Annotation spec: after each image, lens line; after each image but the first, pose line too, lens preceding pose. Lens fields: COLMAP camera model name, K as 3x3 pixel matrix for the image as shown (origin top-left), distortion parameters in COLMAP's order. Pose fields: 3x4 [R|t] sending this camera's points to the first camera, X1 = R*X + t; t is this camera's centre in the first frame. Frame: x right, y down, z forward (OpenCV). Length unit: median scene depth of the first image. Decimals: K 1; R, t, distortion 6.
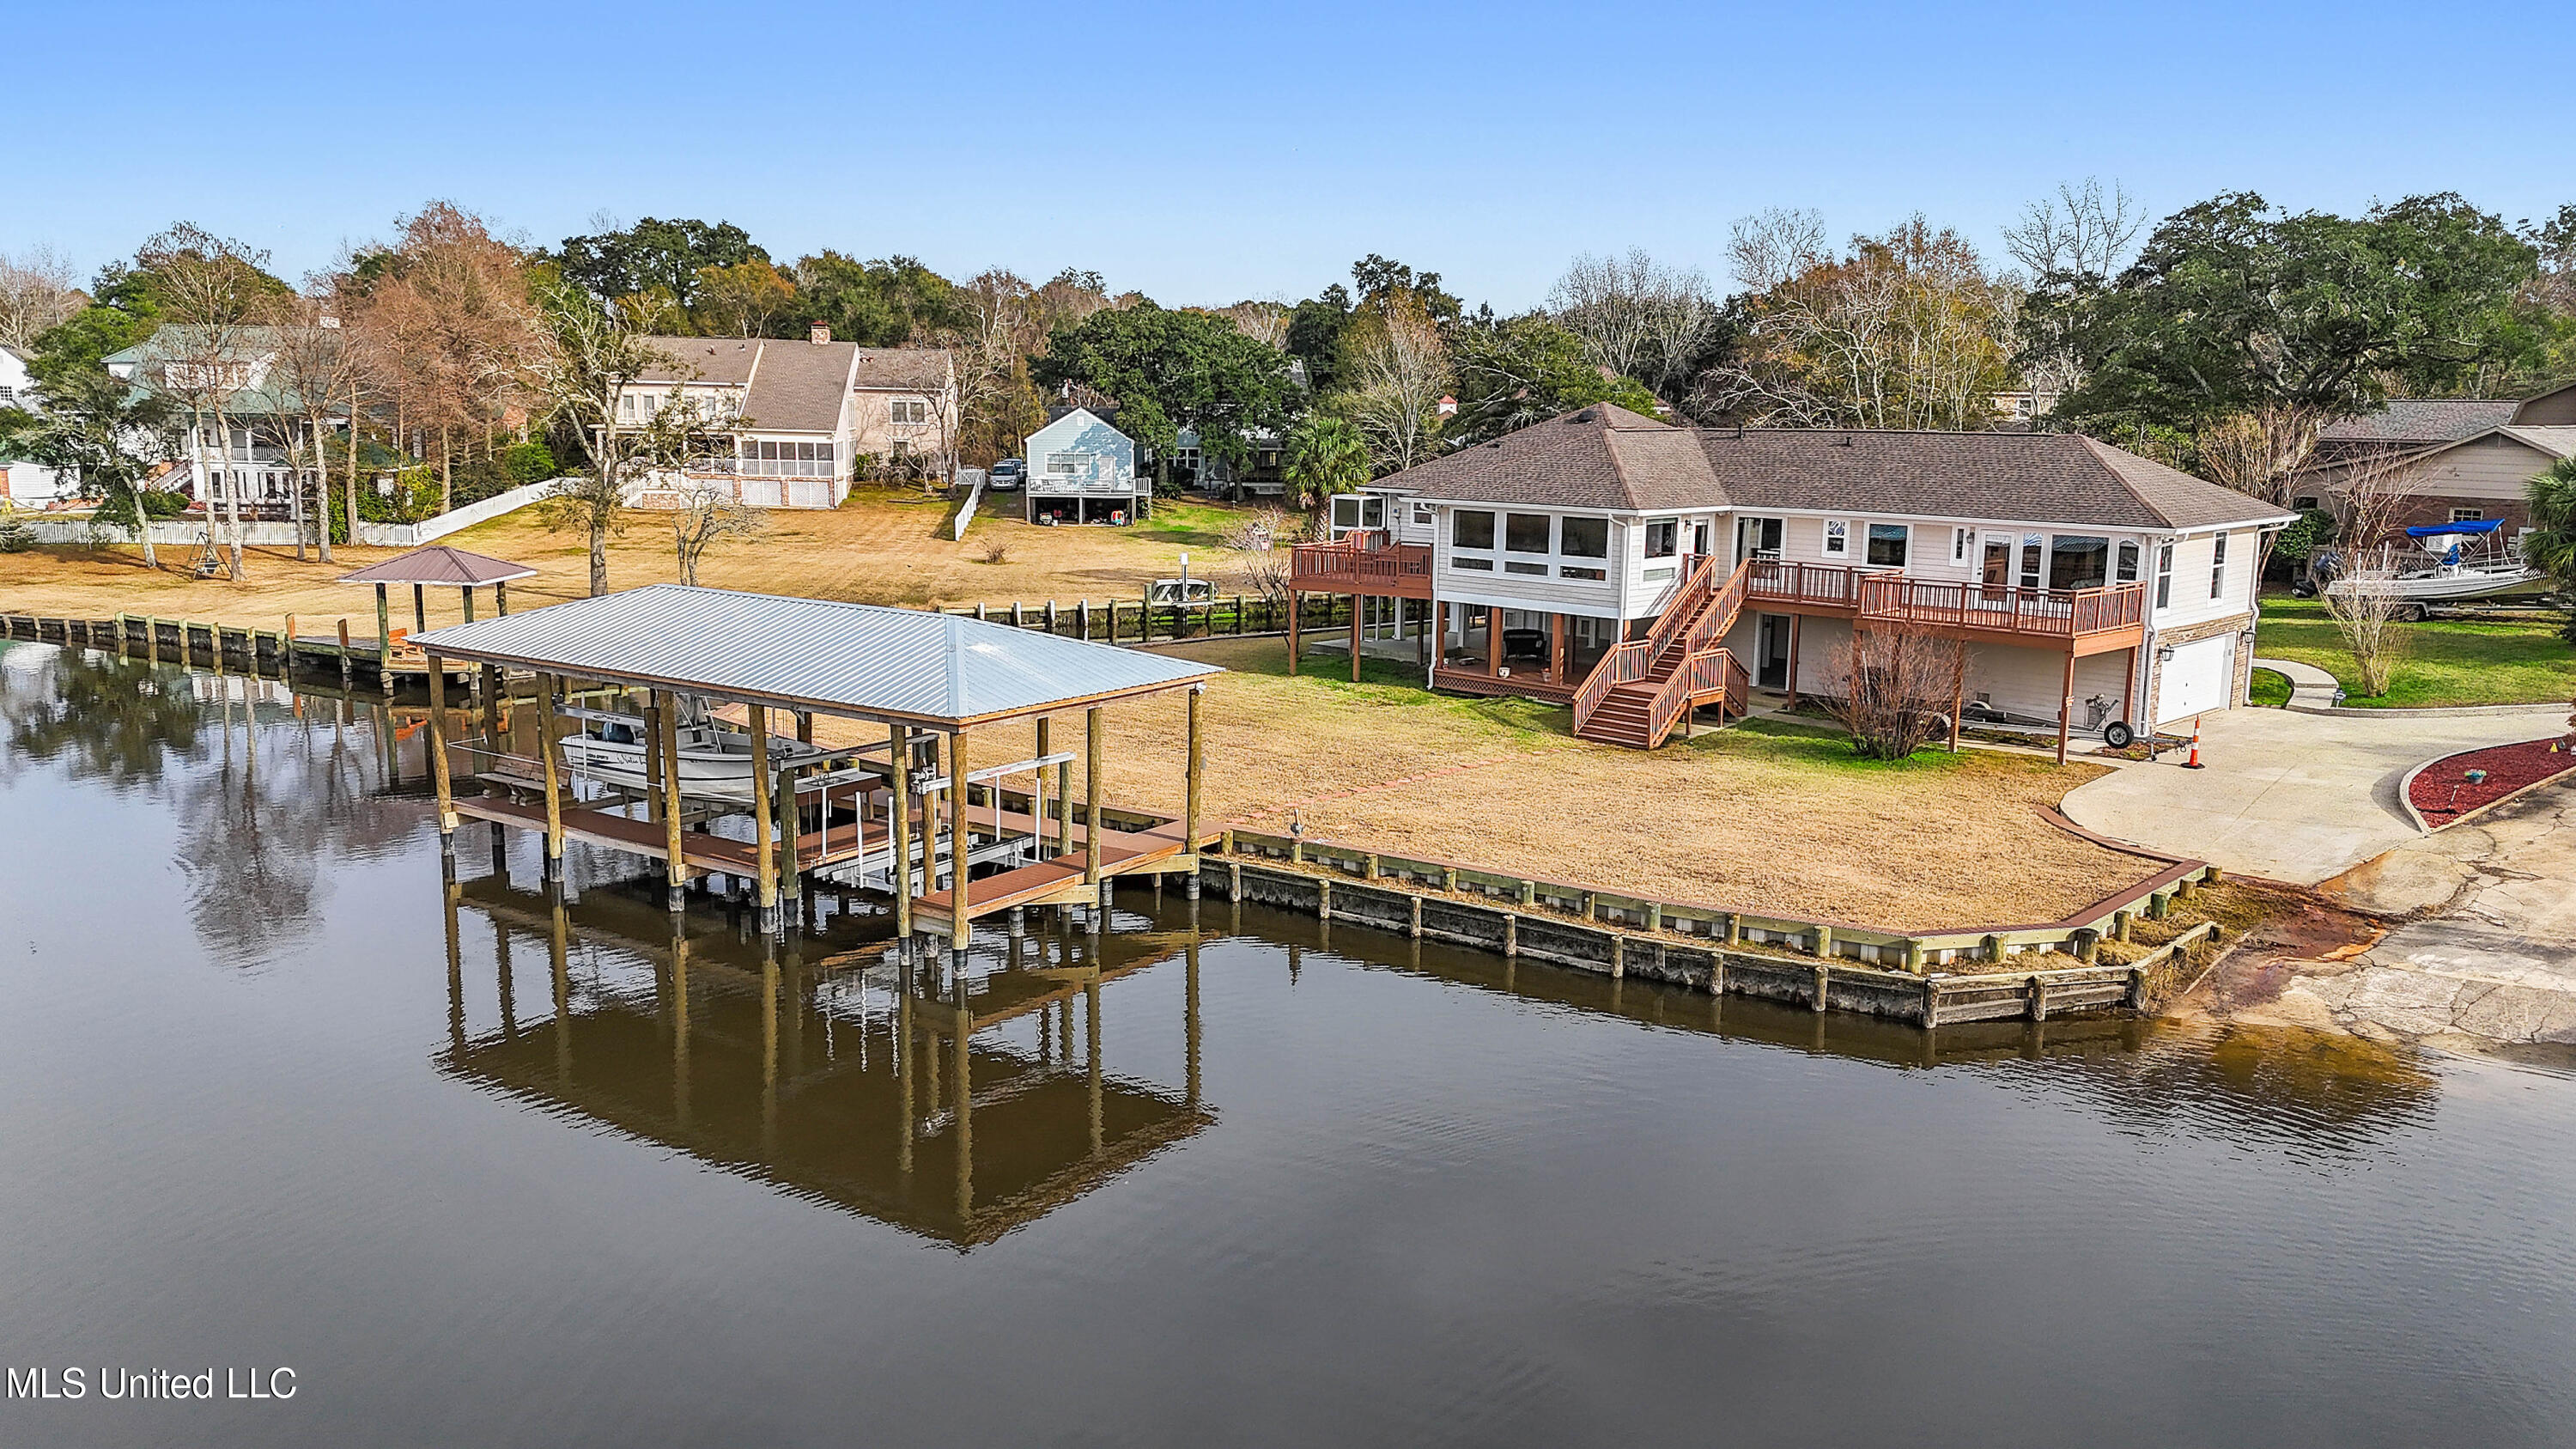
lens RADIAL K [[1900.4, 0, 1288.0], [0, 1900.4, 724.5], [0, 0, 1]] dist [0.073930, -0.069132]
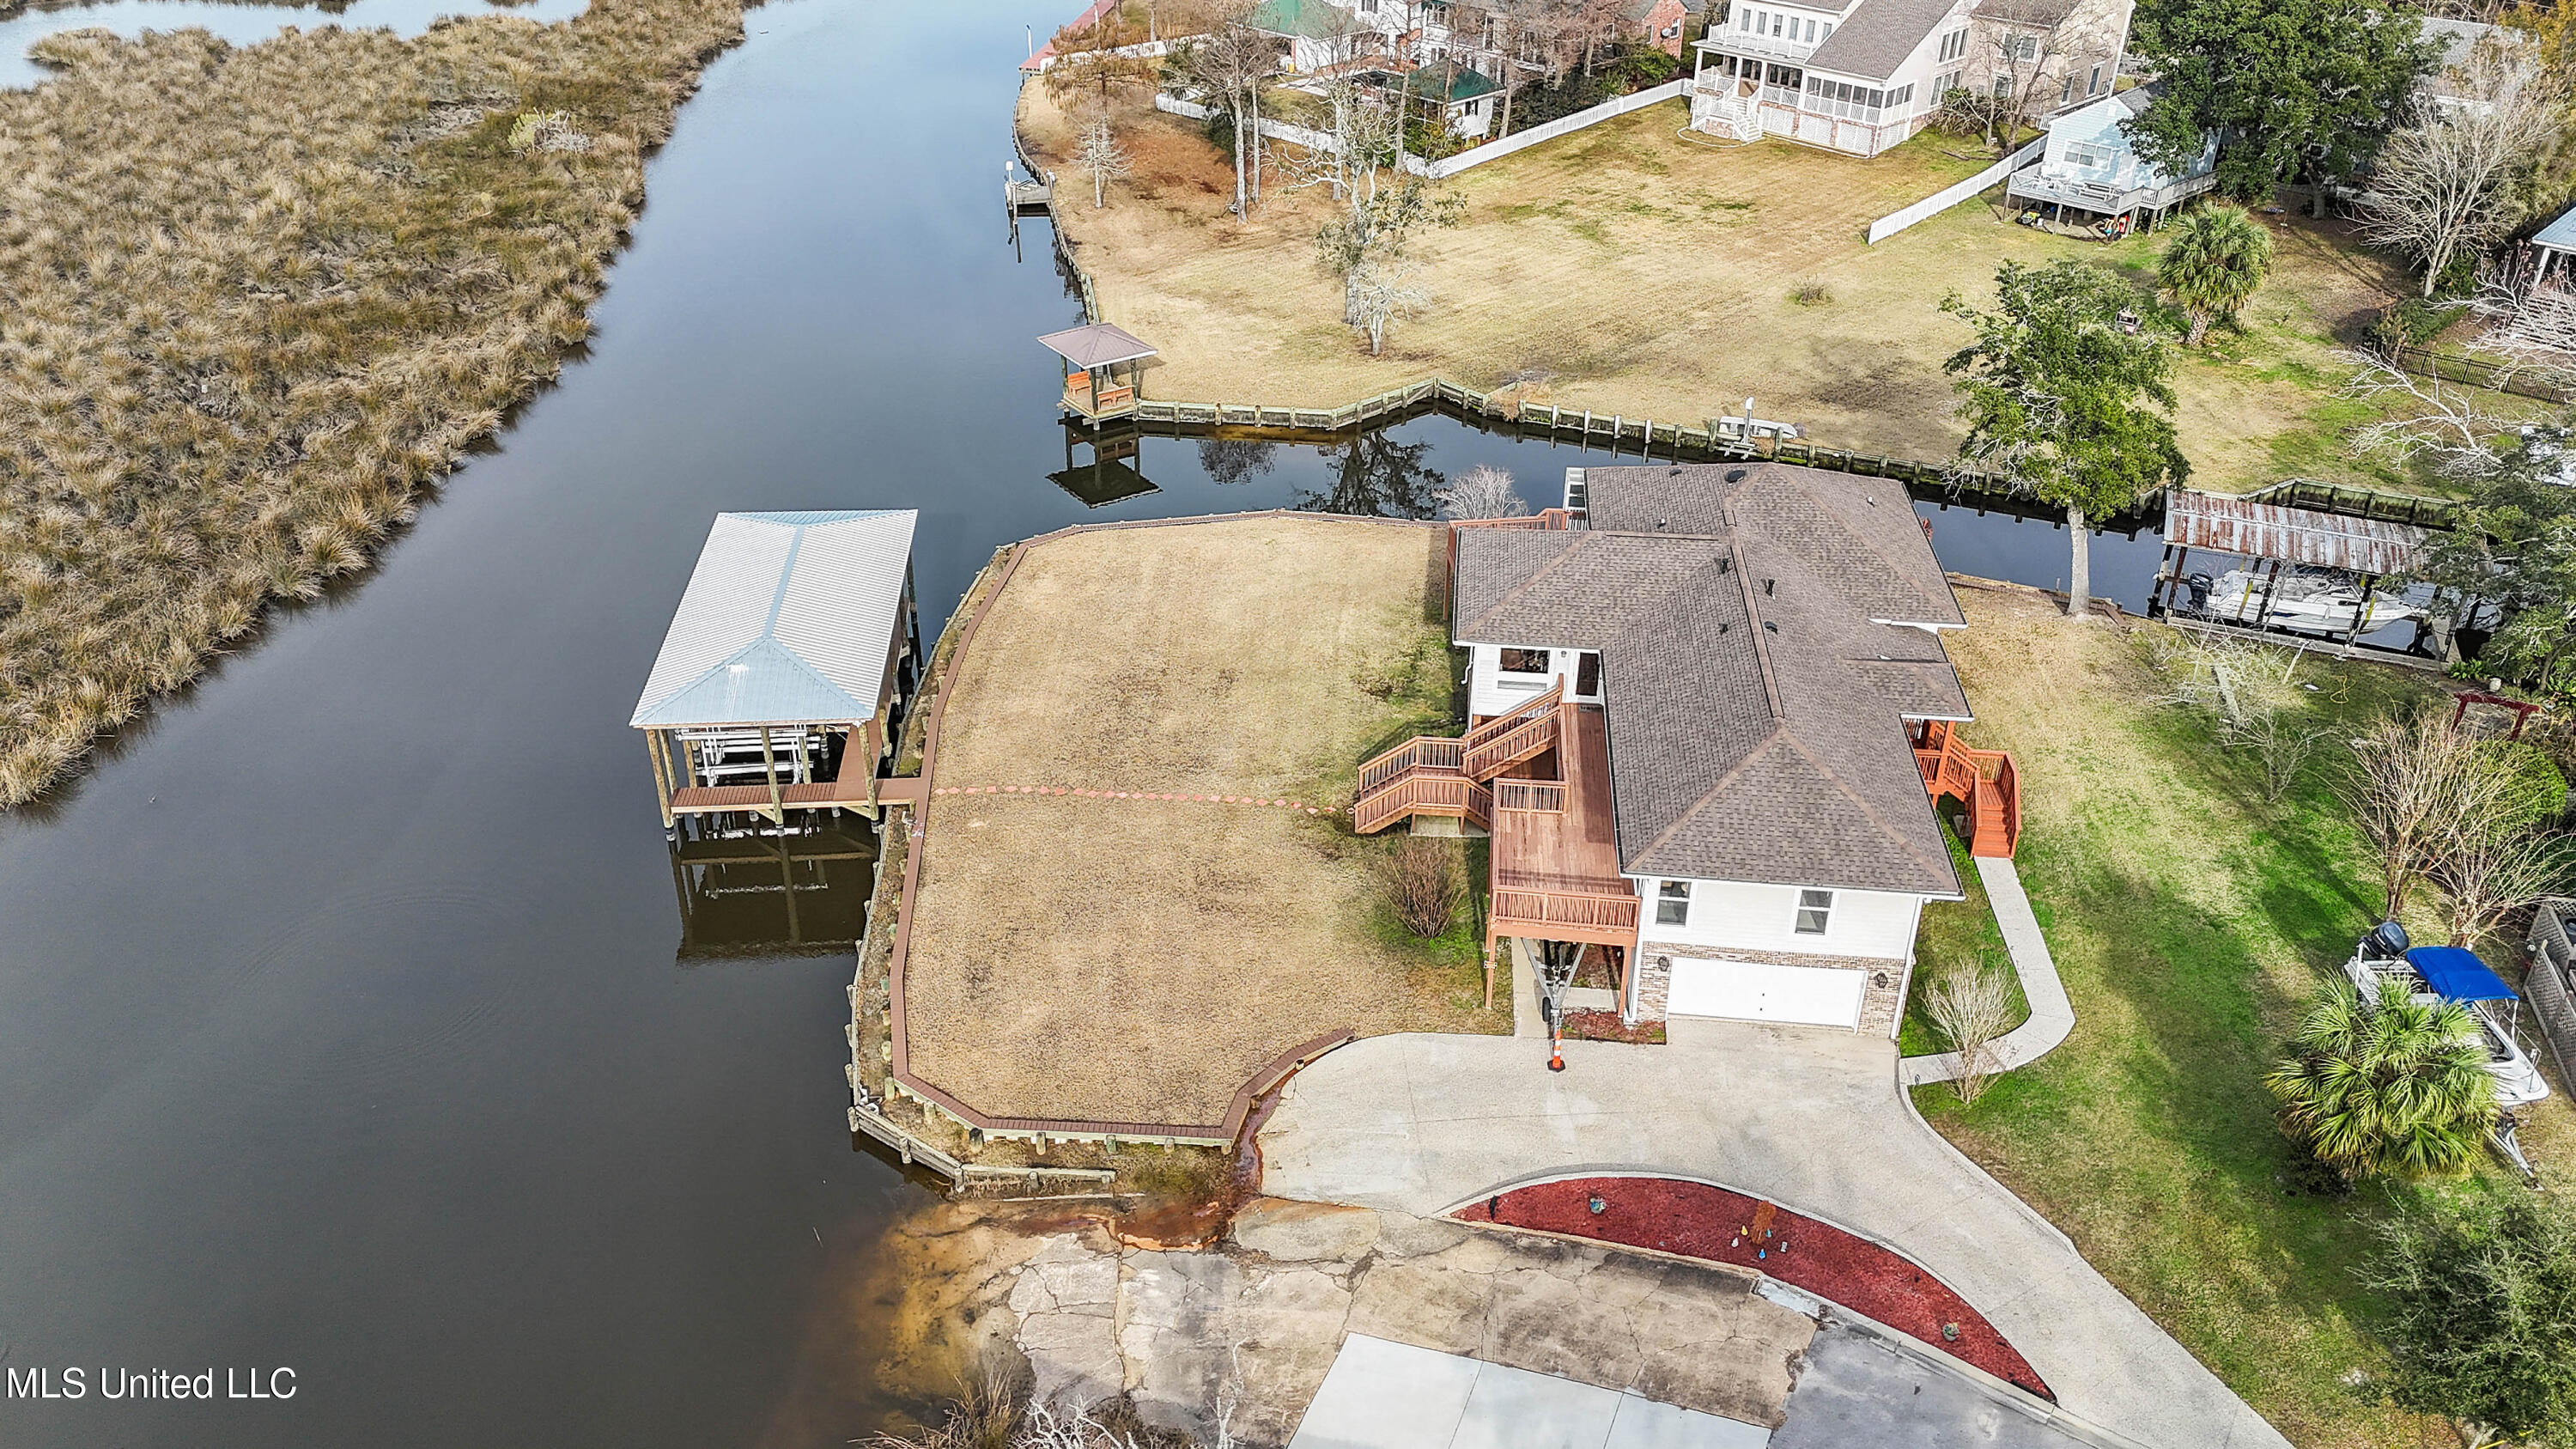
lens RADIAL K [[1900.4, 0, 1288.0], [0, 1900.4, 724.5], [0, 0, 1]] dist [0.073930, -0.069132]
pose [[0.626029, 0.392672, -0.673718, 0.879918], [-0.131584, 0.904768, 0.405068, -0.498888], [0.768618, -0.164934, 0.618080, 0.185962]]
